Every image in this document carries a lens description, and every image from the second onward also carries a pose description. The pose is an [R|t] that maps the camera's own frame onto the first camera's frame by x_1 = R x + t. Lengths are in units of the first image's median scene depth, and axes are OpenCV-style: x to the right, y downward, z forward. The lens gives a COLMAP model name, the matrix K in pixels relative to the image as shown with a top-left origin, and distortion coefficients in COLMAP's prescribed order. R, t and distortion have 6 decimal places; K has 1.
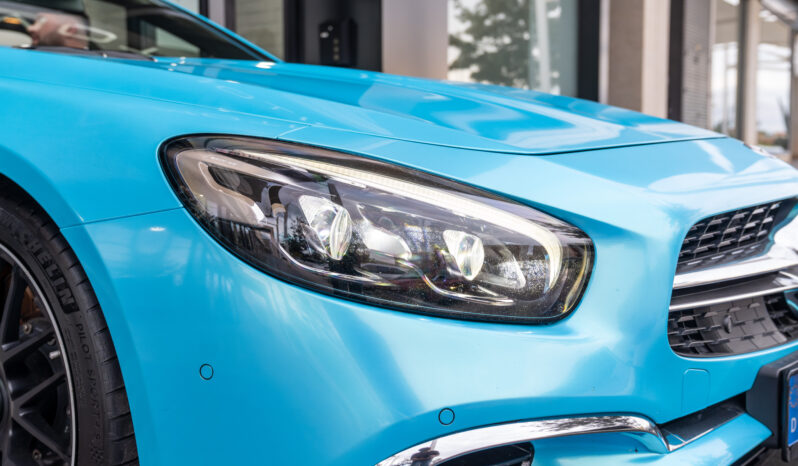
lens RADIAL K [[821.8, 0, 397.5], [0, 821.8, 205.5], [0, 0, 1]] dist [0.011148, 0.316755]
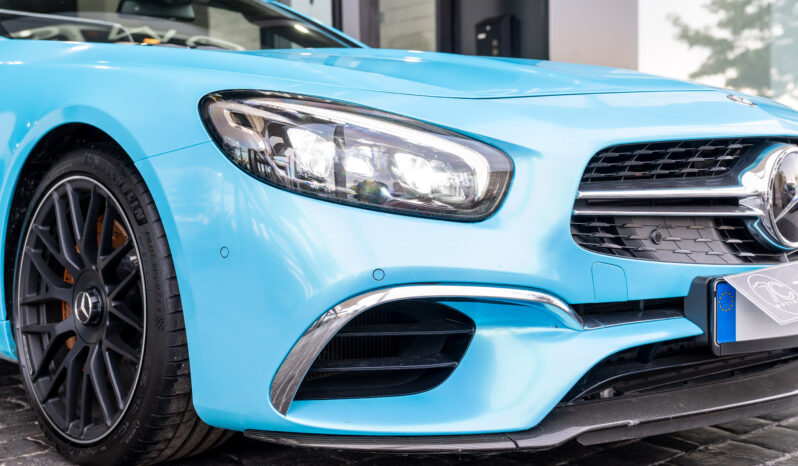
lens RADIAL K [[1100.8, 0, 397.3], [0, 1100.8, 184.8], [0, 0, 1]] dist [0.122157, 0.024878]
pose [[0.976530, -0.025058, -0.213918, 0.422096], [0.008477, 0.996911, -0.078077, 0.211423], [0.215213, 0.074431, 0.973726, -0.717501]]
